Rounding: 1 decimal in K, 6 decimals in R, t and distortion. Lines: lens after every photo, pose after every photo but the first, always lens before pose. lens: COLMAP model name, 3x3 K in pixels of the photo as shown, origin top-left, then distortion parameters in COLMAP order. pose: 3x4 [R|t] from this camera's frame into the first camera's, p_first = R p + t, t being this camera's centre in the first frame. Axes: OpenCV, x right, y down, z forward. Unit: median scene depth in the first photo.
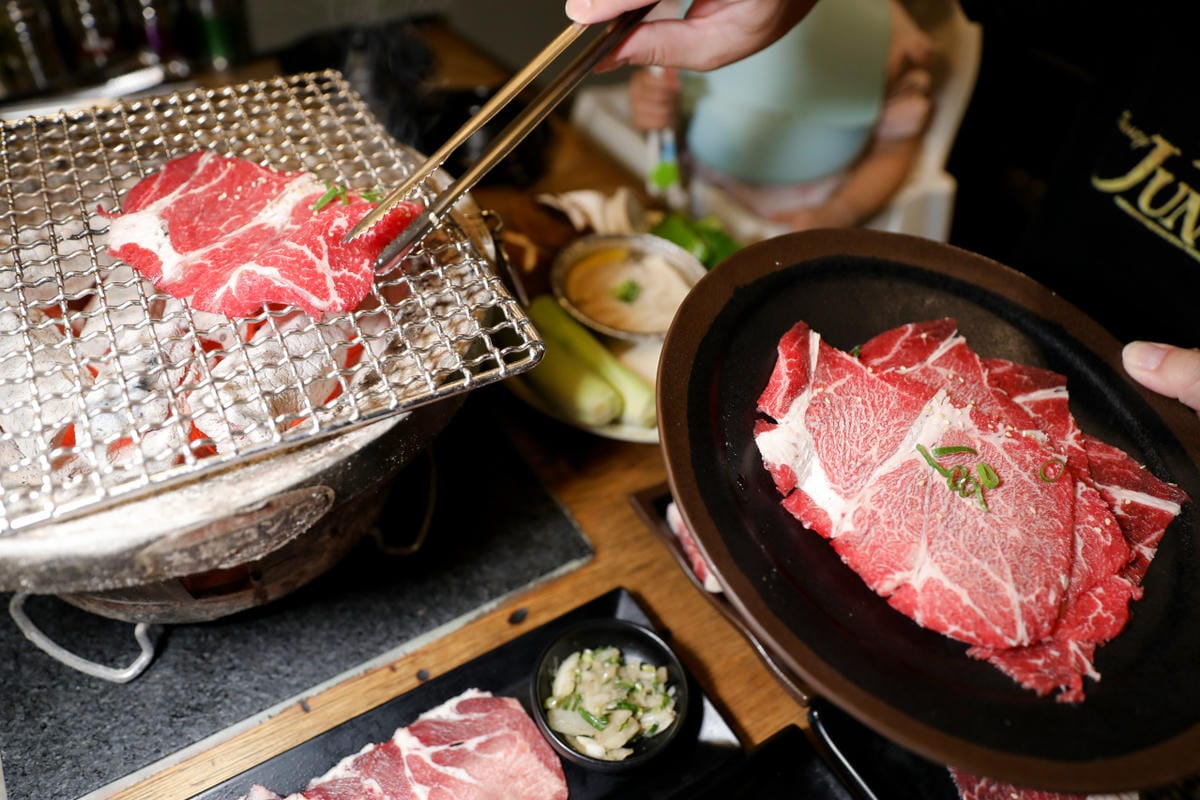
lens RADIAL K [[828.3, 0, 593.5], [0, 828.3, 421.7], [0, 0, 1]] dist [-0.147141, 0.079527]
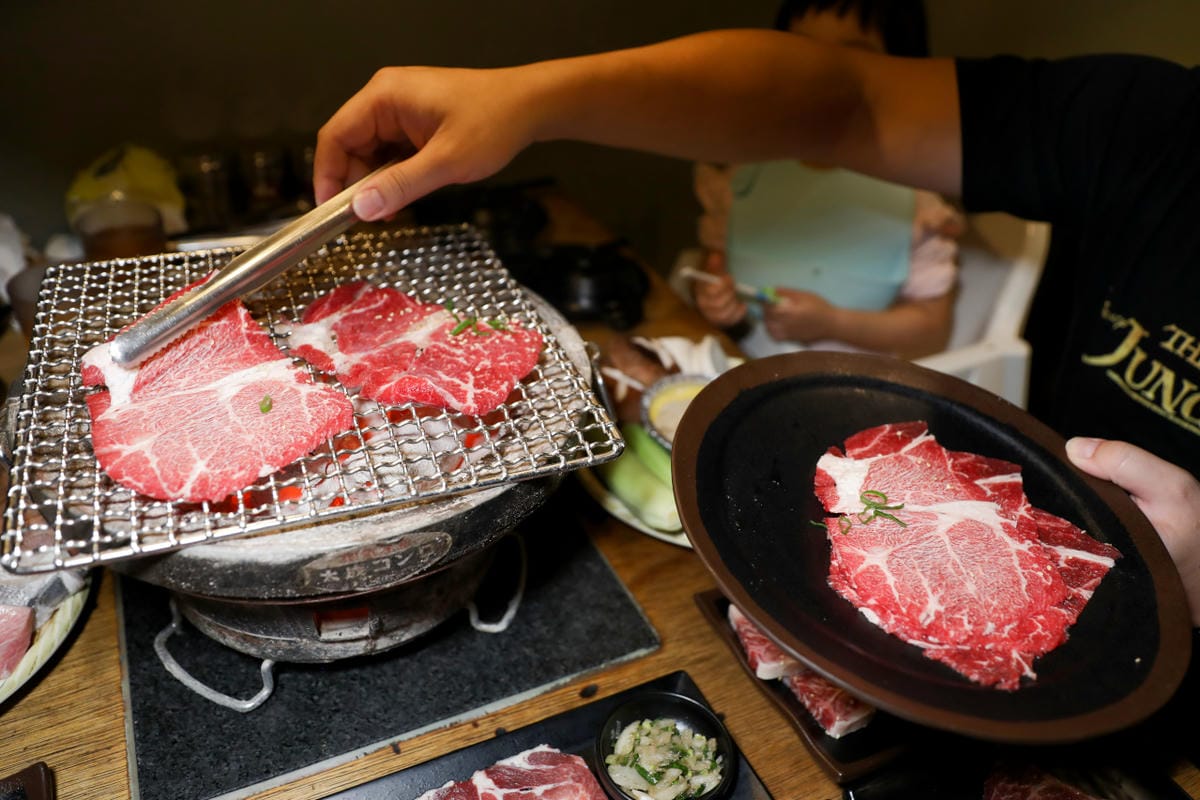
lens RADIAL K [[880.3, 0, 602.8], [0, 880.3, 420.0], [0, 0, 1]] dist [-0.106937, 0.094399]
pose [[0.993251, 0.048373, -0.105419, 0.040655], [-0.068323, 0.978470, -0.194754, 0.120714], [0.093728, 0.200642, 0.975171, -0.275617]]
